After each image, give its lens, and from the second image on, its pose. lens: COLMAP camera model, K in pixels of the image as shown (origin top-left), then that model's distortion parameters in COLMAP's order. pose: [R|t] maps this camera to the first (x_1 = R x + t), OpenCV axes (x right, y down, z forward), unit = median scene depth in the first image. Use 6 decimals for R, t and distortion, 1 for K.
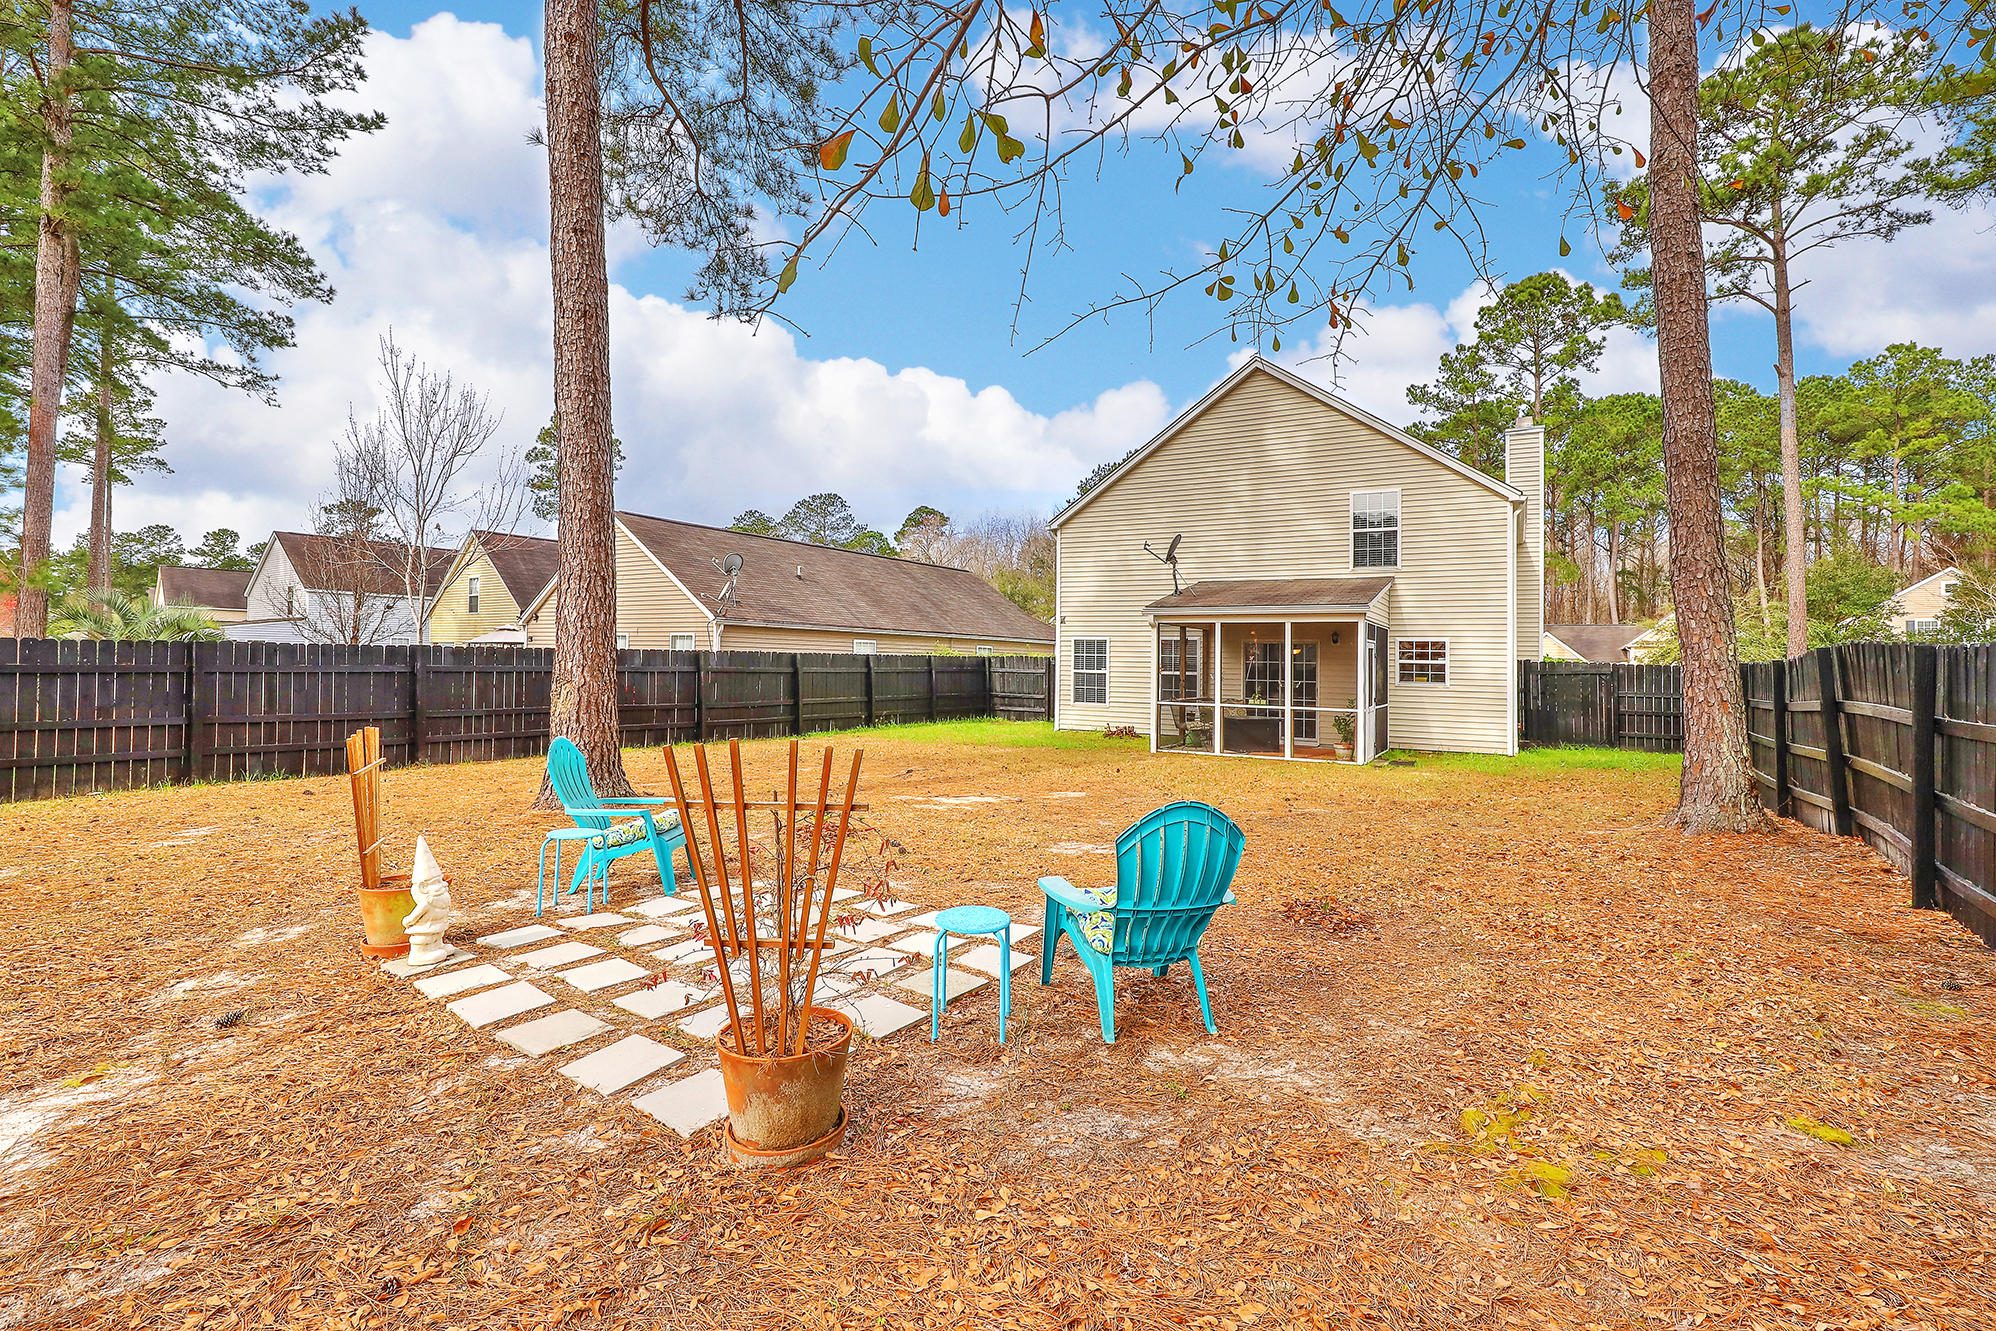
lens RADIAL K [[895.9, 0, 1009.3], [0, 895.9, 660.8], [0, 0, 1]] dist [-0.000058, 0.000087]
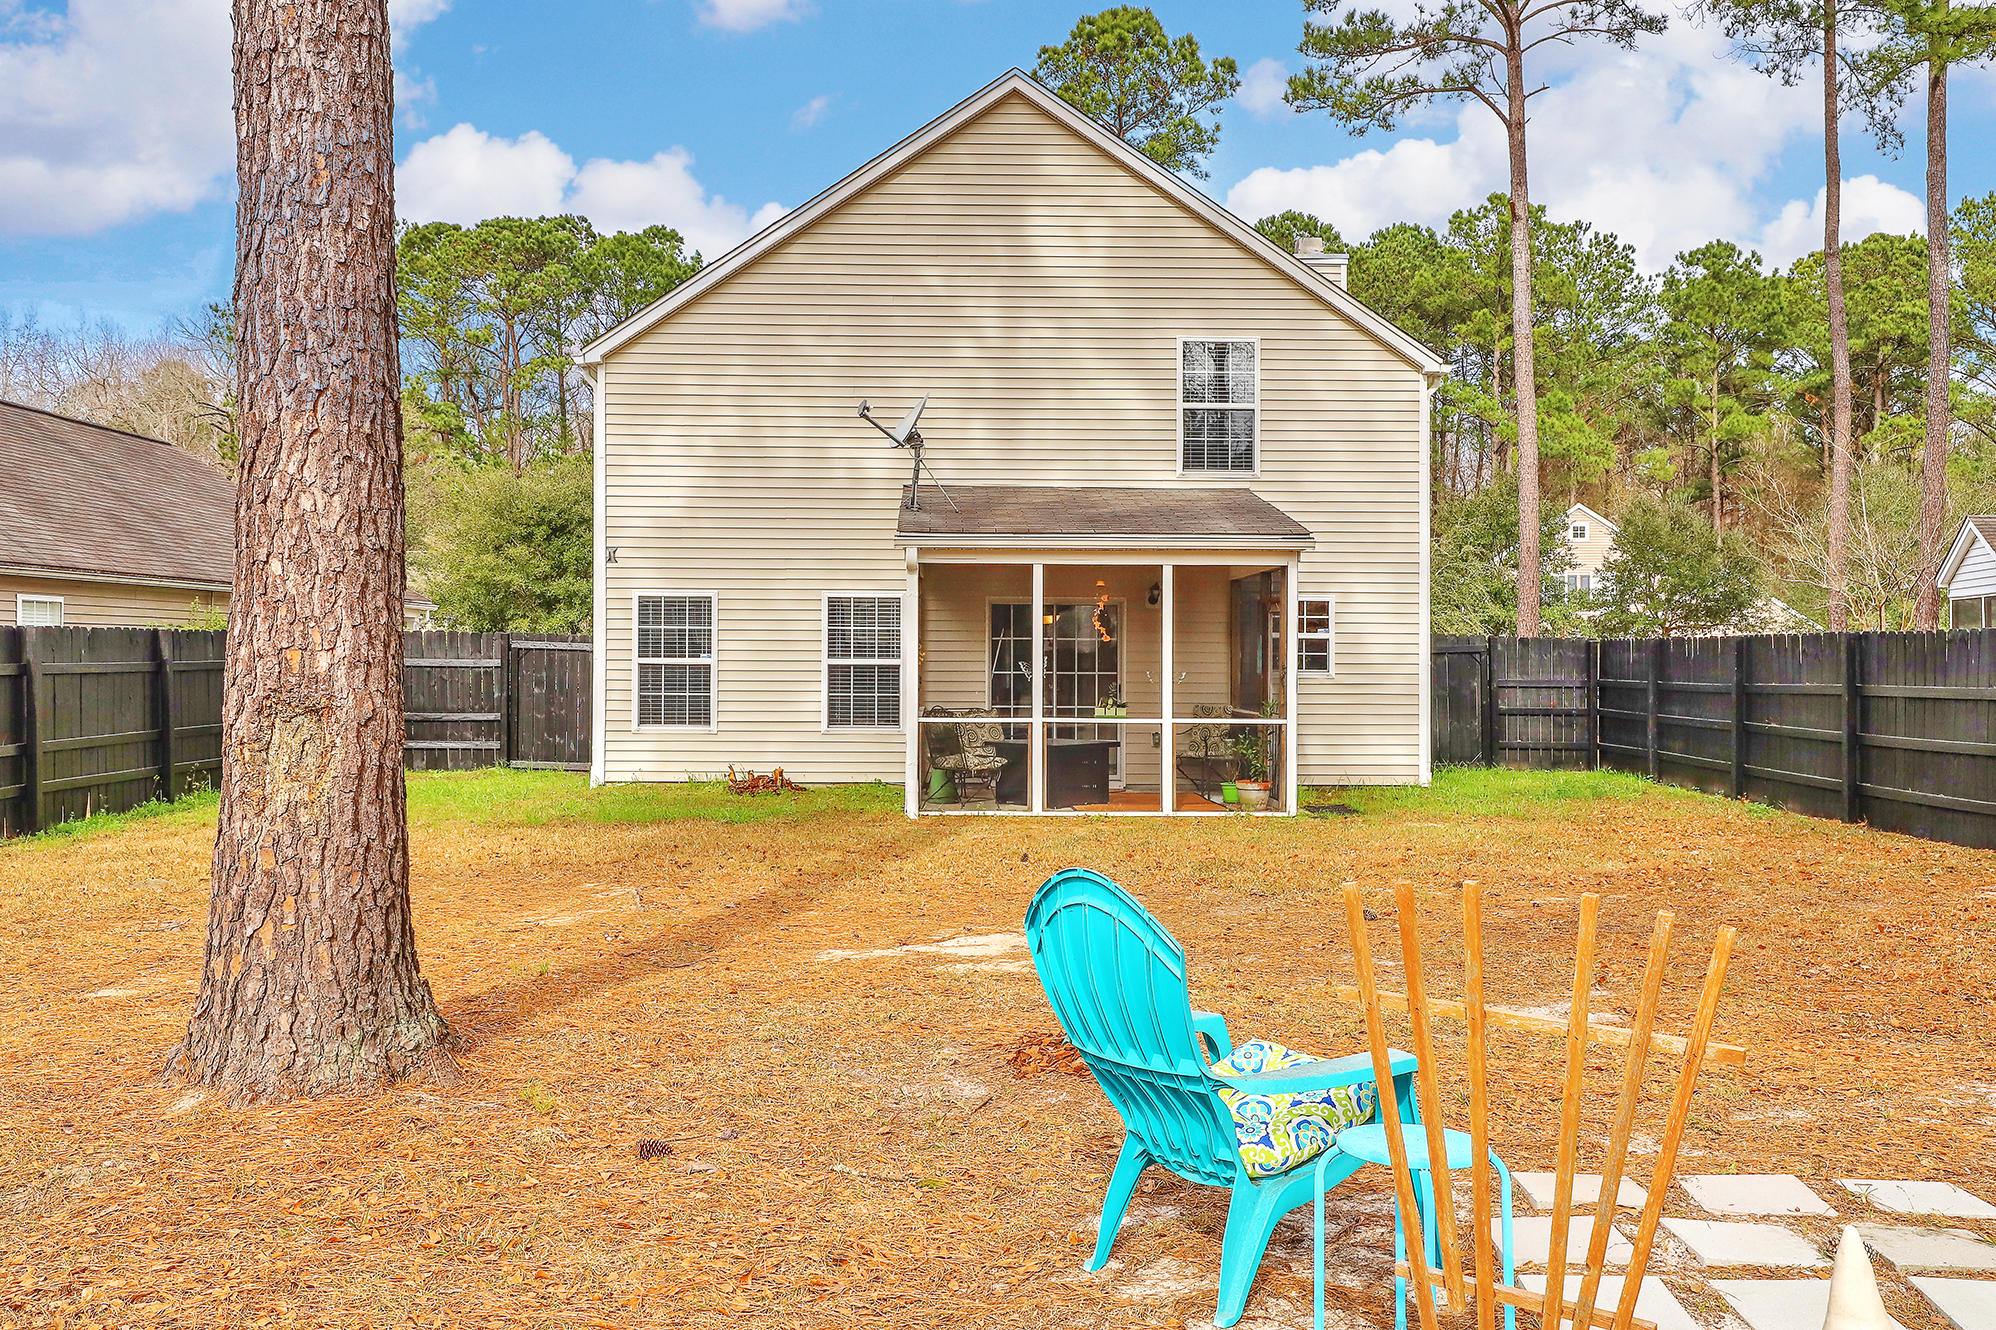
lens RADIAL K [[1674.9, 0, 998.0], [0, 1674.9, 665.0], [0, 0, 1]] dist [0.000595, -0.000366]
pose [[0.864984, -0.016924, 0.501515, -0.225972], [0.008871, 0.999791, 0.018438, -0.001302], [-0.501722, -0.011500, 0.864953, 0.126320]]
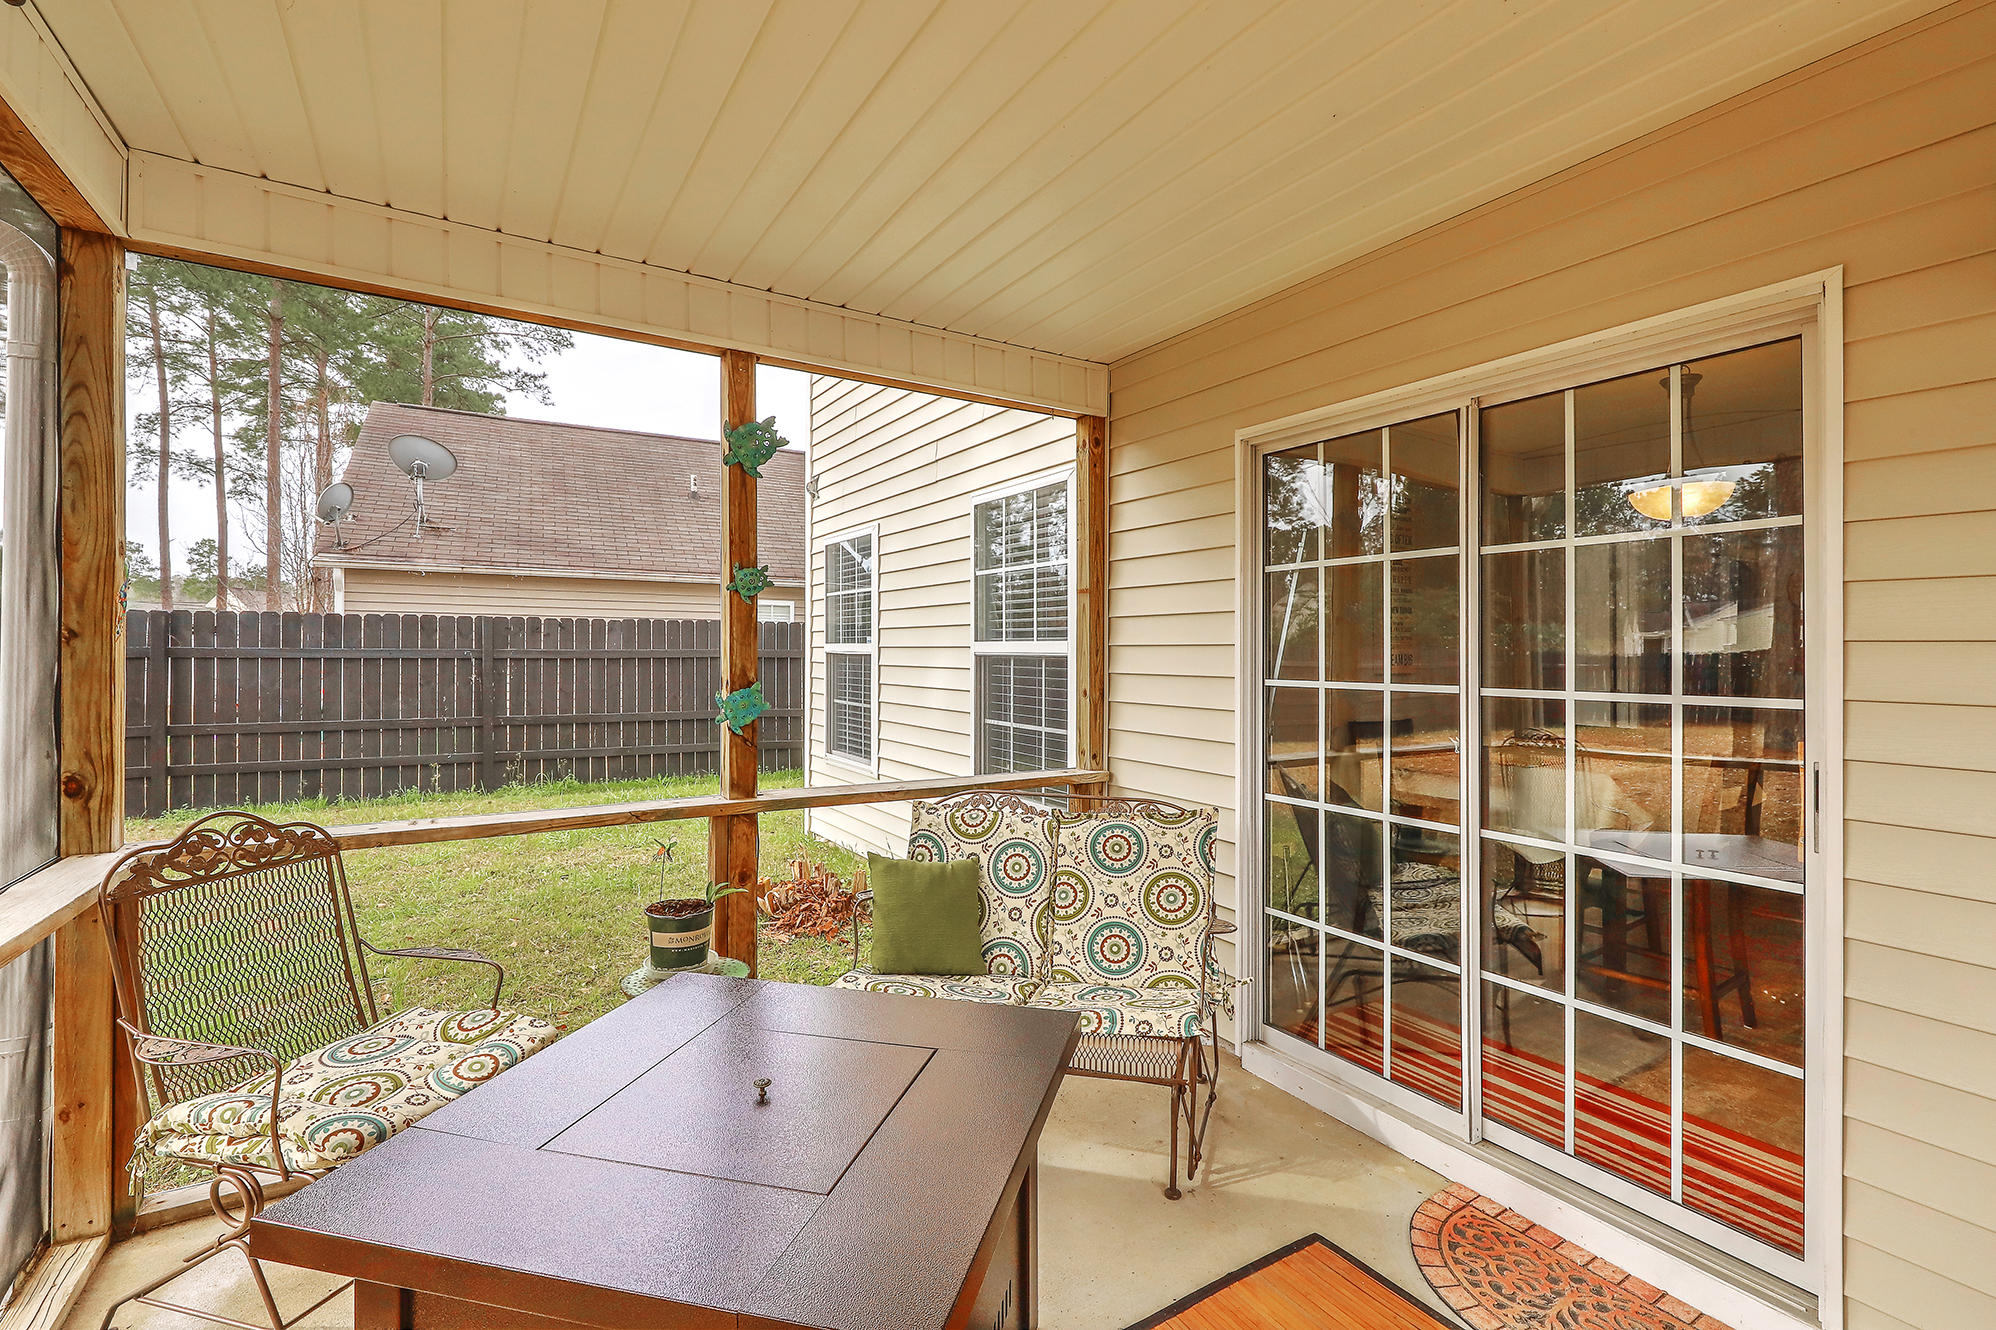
lens RADIAL K [[895.9, 0, 1009.3], [0, 895.9, 660.3], [0, 0, 1]] dist [-0.000058, 0.000087]
pose [[0.880708, -0.004095, -0.473642, 0.287926], [0.005194, 0.999986, 0.001013, 0.016429], [0.473631, -0.003352, 0.880717, 0.801005]]
